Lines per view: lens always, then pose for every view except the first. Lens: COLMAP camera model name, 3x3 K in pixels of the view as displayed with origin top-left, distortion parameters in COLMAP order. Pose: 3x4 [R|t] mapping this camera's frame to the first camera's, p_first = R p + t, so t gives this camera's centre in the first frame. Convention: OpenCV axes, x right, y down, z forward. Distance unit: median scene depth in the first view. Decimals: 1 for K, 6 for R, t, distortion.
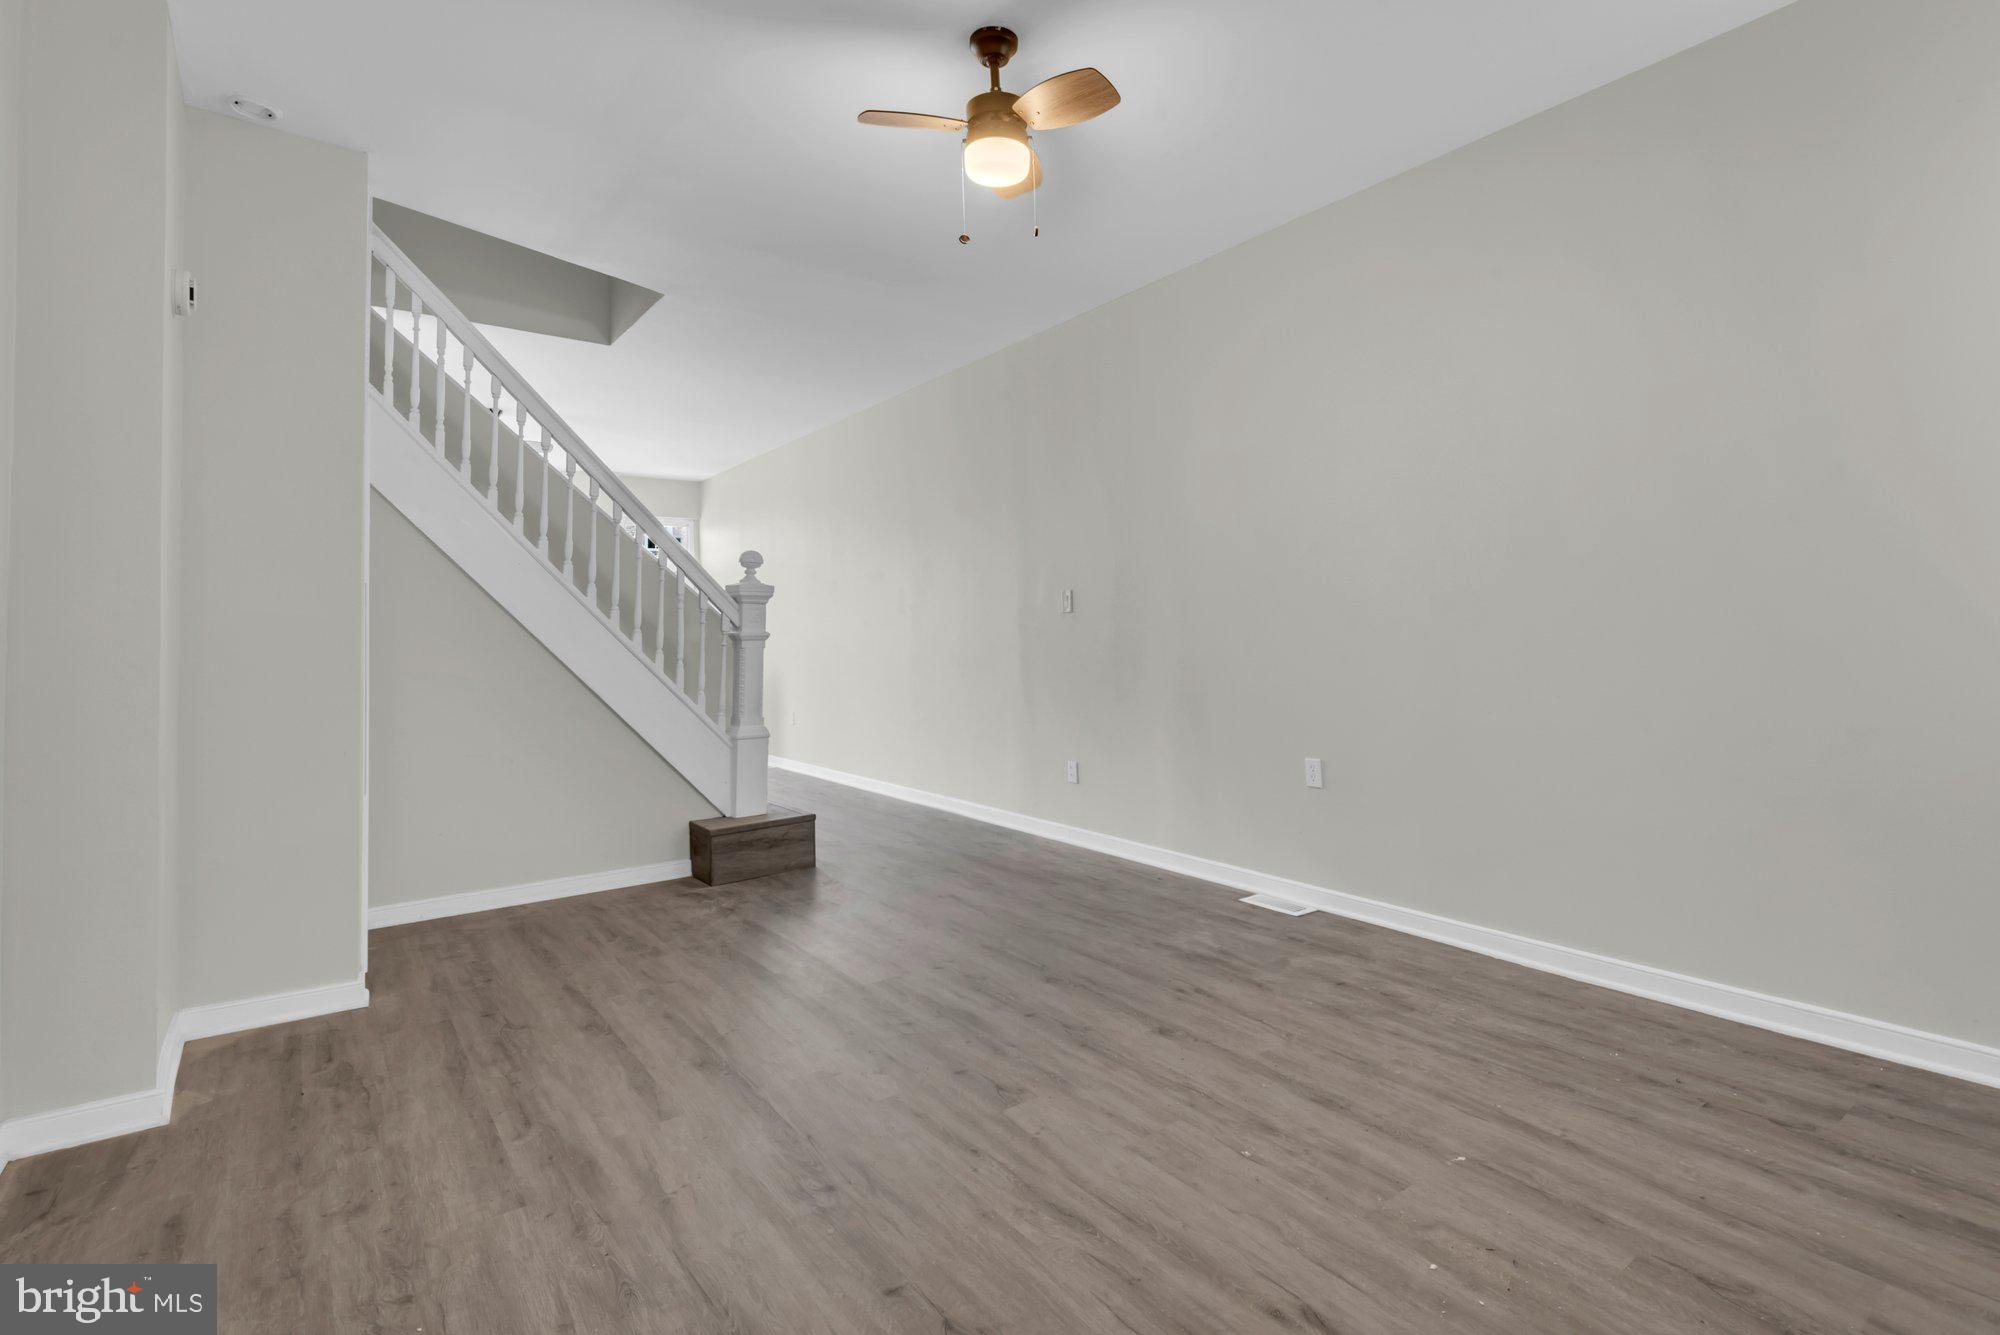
lens RADIAL K [[919.2, 0, 992.4], [0, 919.2, 654.4], [0, 0, 1]] dist [0.043121, -0.021490]
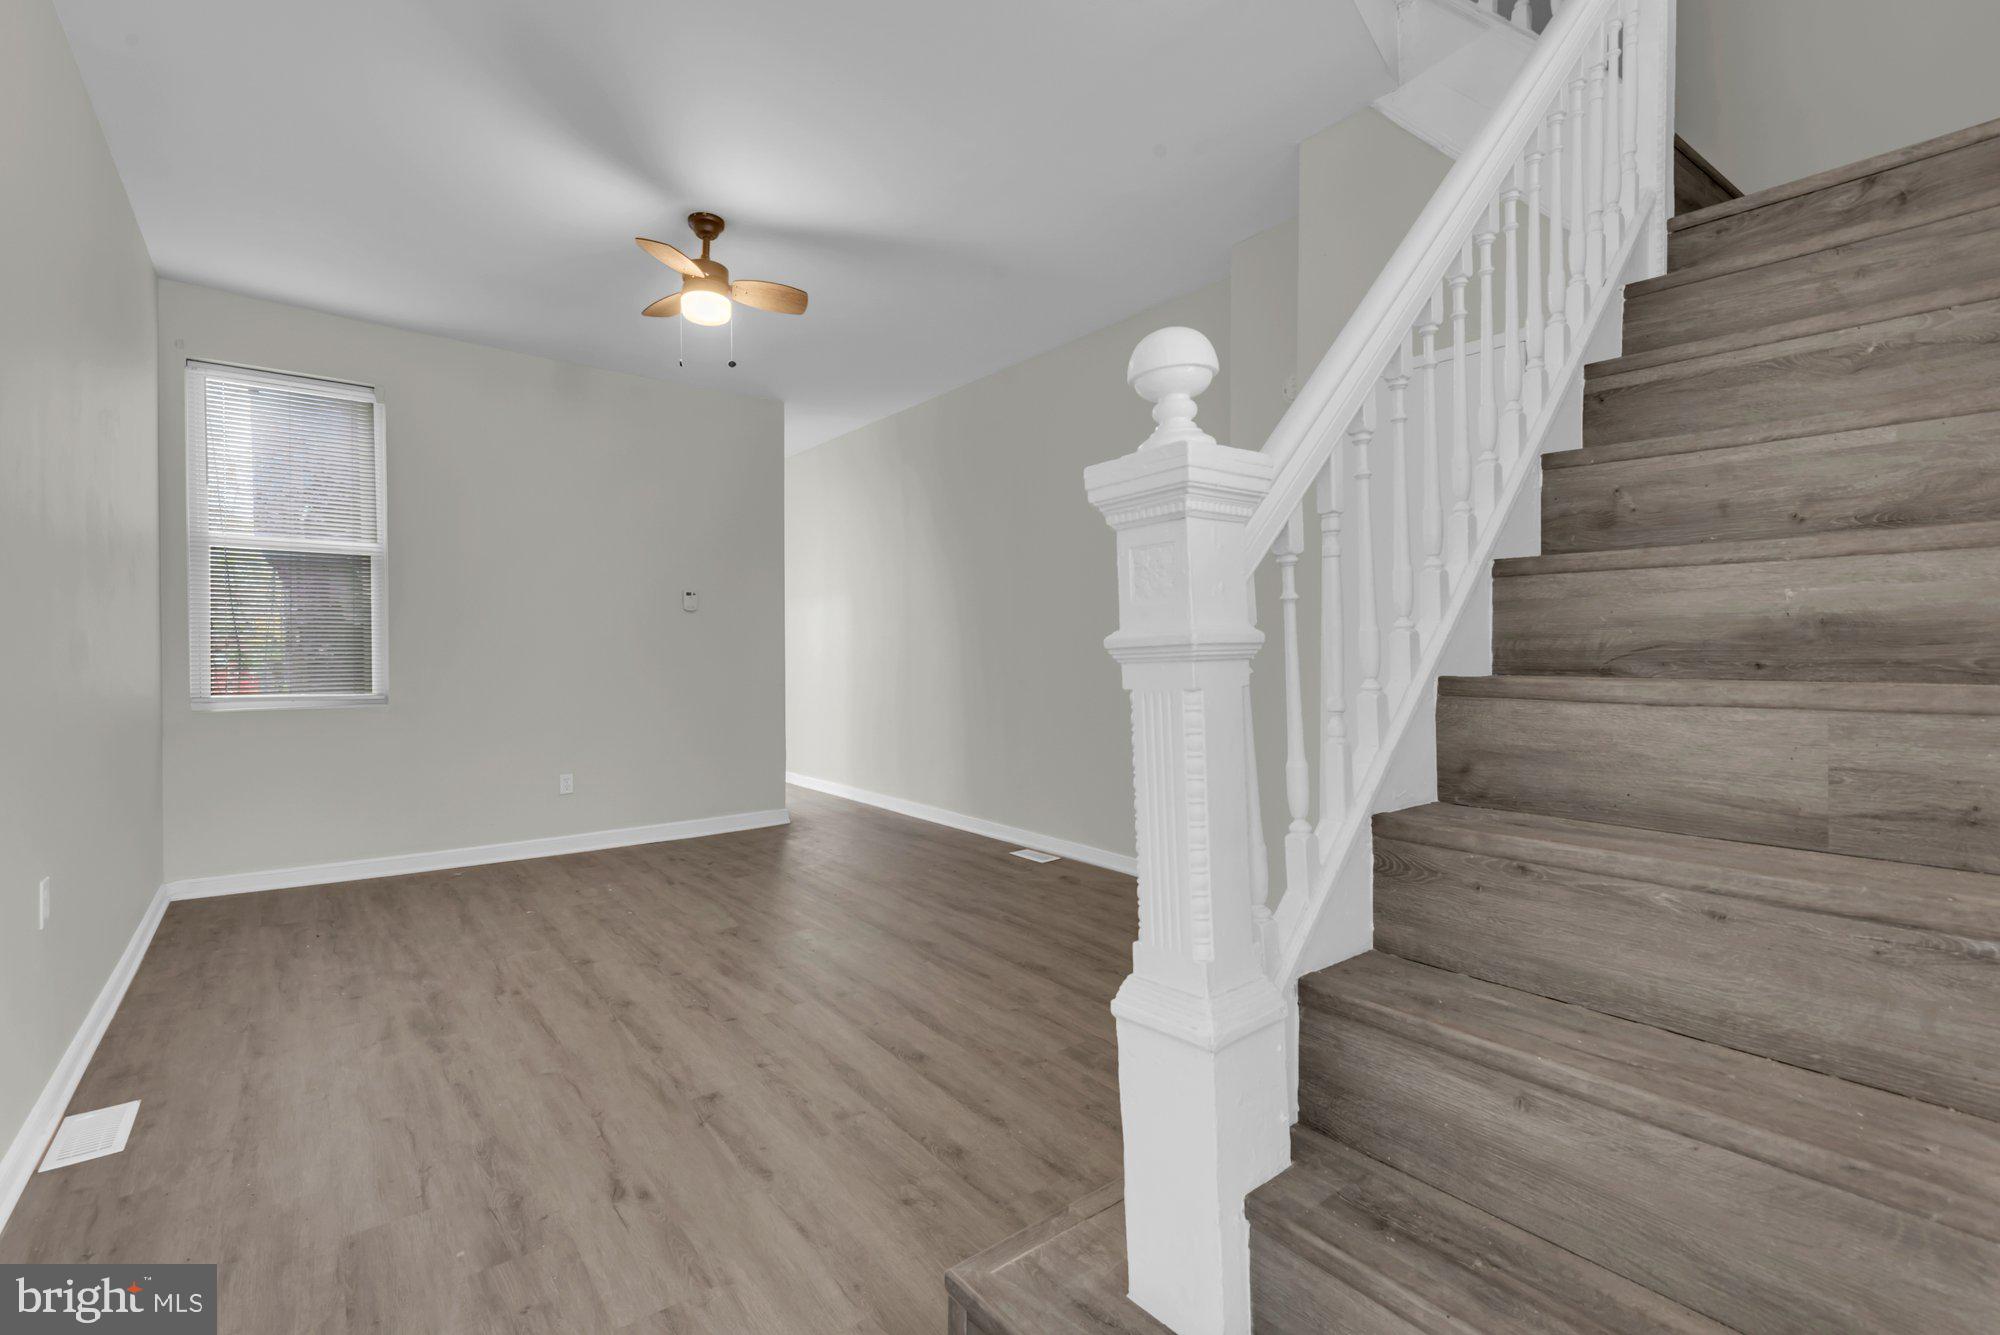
lens RADIAL K [[919.2, 0, 992.4], [0, 919.2, 654.4], [0, 0, 1]] dist [0.043121, -0.021490]
pose [[-0.999399, 0.025656, -0.023319, -0.388644], [0.024853, 0.999109, 0.034100, -0.059574], [0.024173, 0.033500, -0.999146, 2.433338]]
